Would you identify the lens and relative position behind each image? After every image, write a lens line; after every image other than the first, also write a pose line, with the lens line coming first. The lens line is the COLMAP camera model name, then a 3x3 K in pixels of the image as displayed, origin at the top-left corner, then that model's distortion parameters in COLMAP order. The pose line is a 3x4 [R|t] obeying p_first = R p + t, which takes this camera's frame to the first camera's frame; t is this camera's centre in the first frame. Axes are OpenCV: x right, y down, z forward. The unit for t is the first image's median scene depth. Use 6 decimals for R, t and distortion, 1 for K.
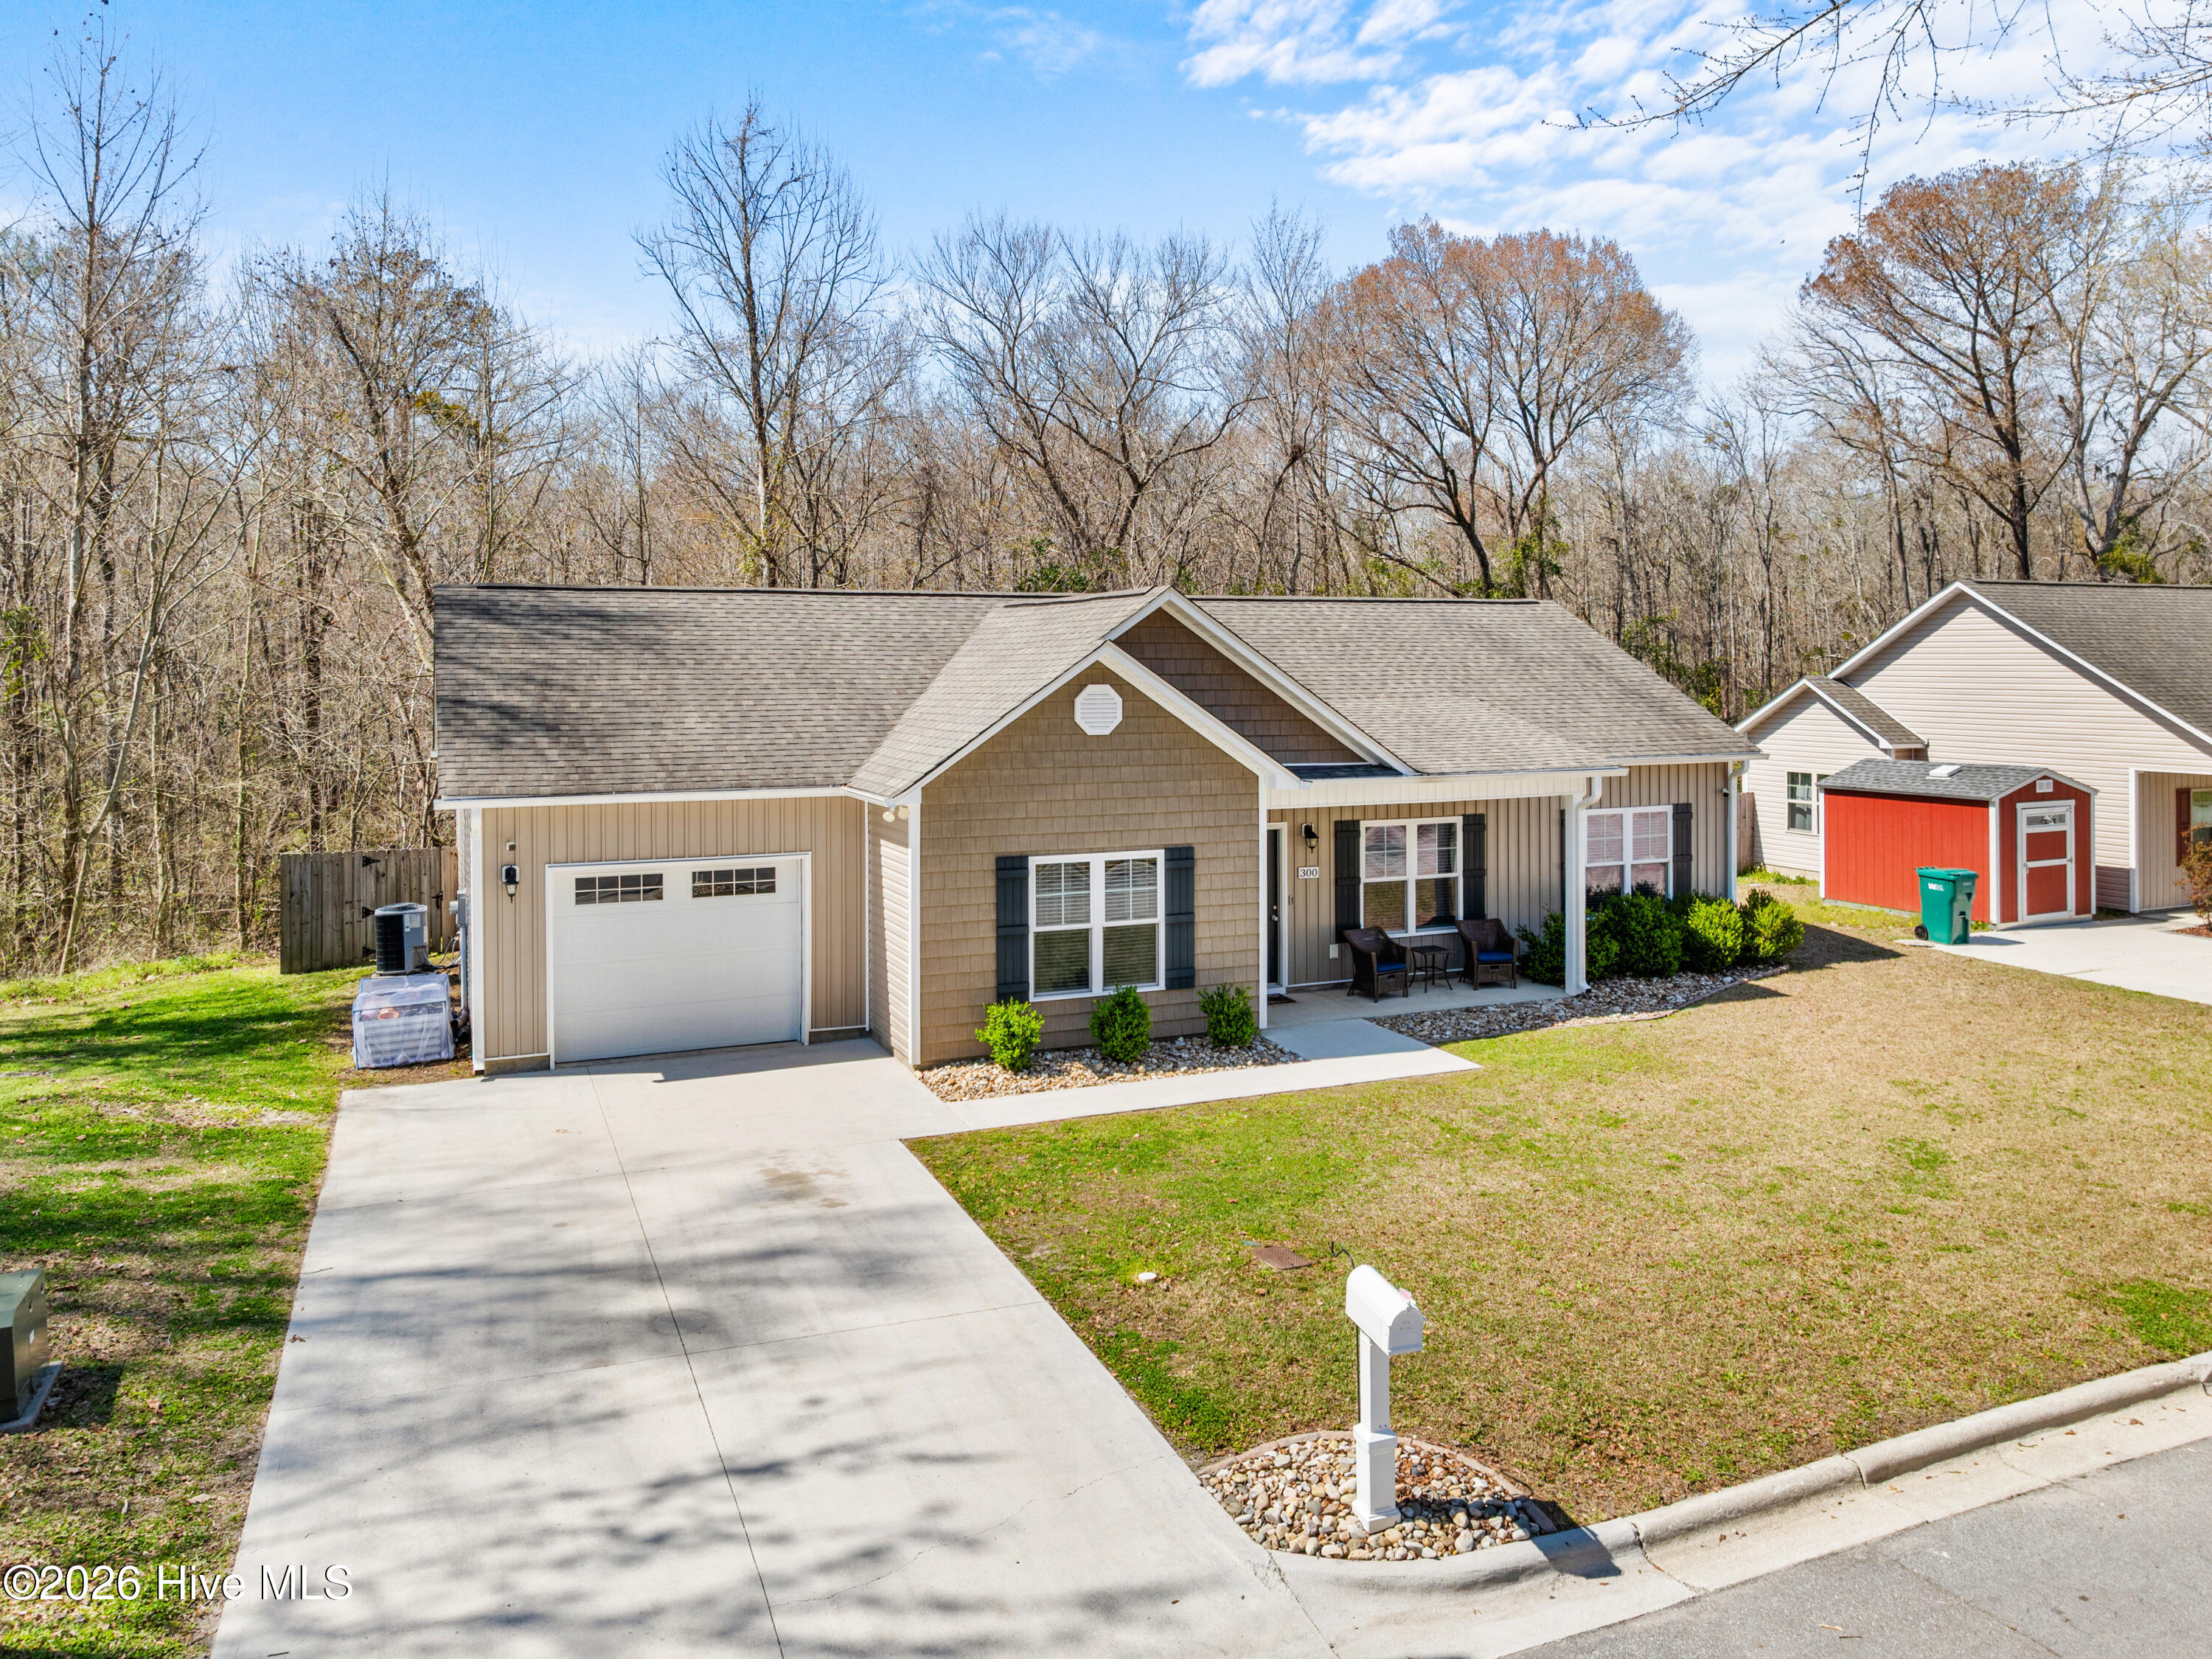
lens RADIAL K [[1558.3, 0, 1112.2], [0, 1558.3, 742.4], [0, 0, 1]] dist [-0.015465, -0.003829]
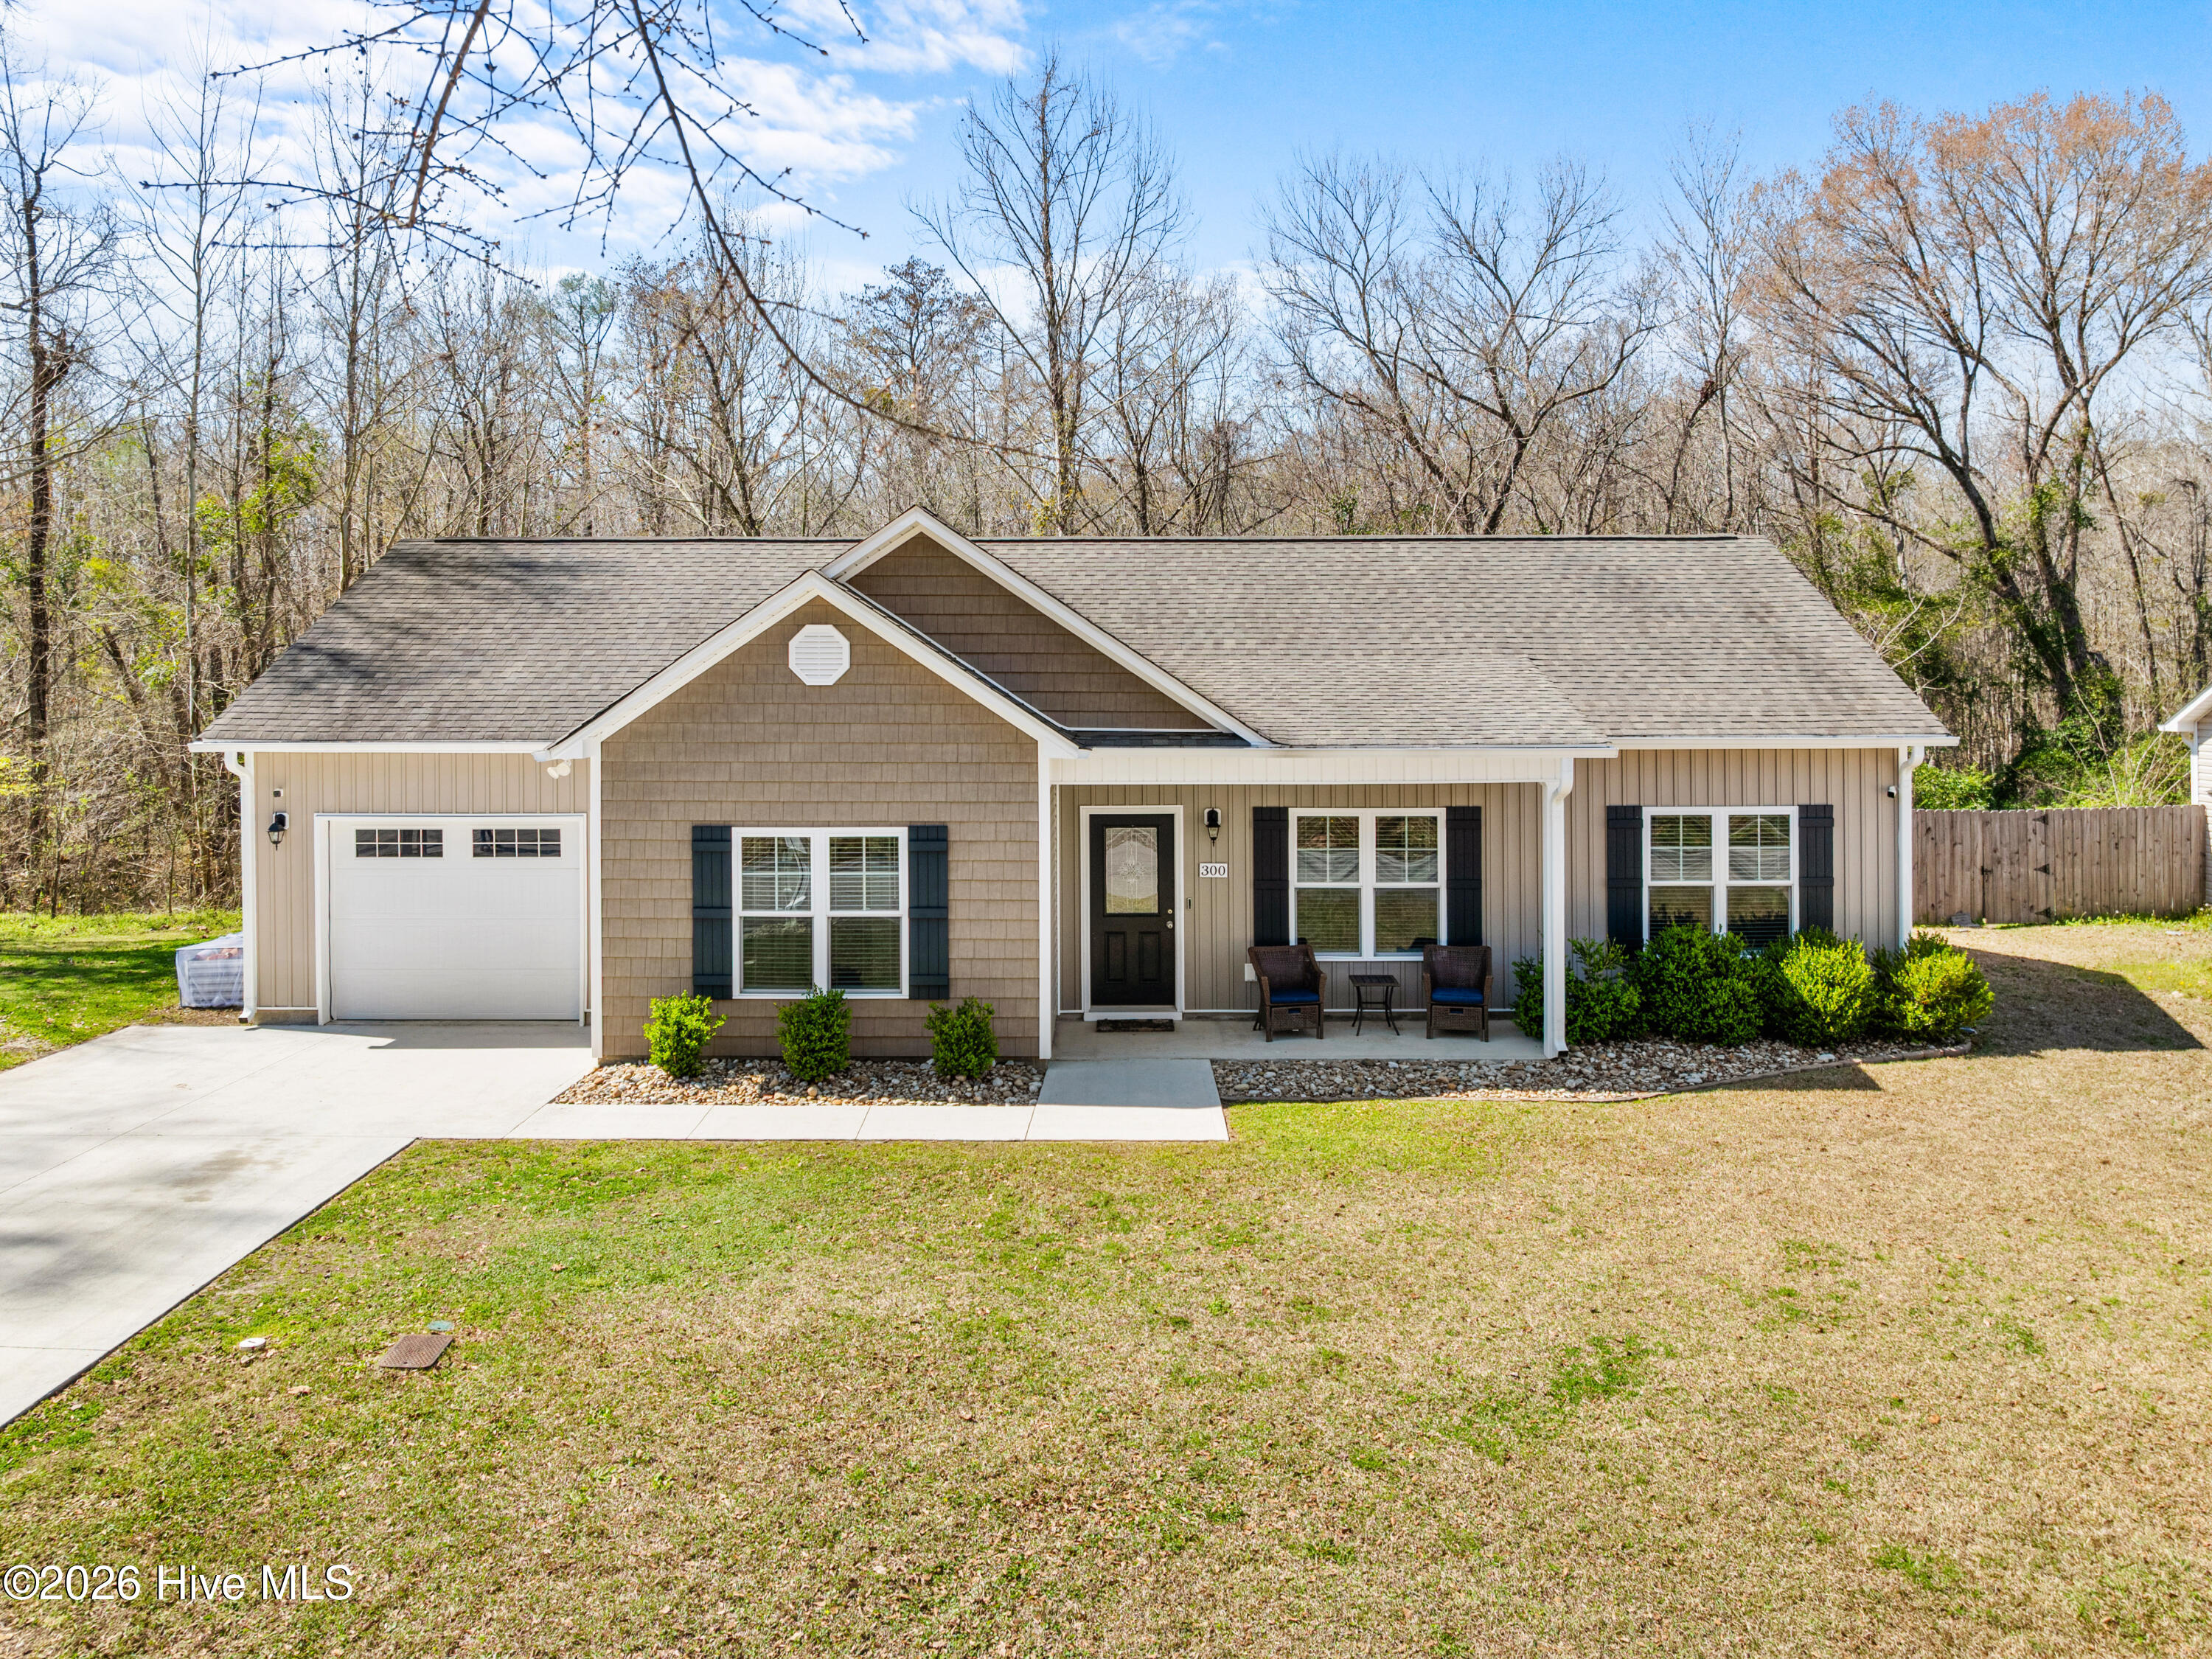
lens RADIAL K [[1558.3, 0, 1112.2], [0, 1558.3, 742.4], [0, 0, 1]] dist [-0.015465, -0.003829]
pose [[0.920985, 0.022251, -0.388961, 0.445583], [-0.020756, 0.999752, 0.008048, 0.015280], [0.389044, 0.000662, 0.921219, 0.286744]]
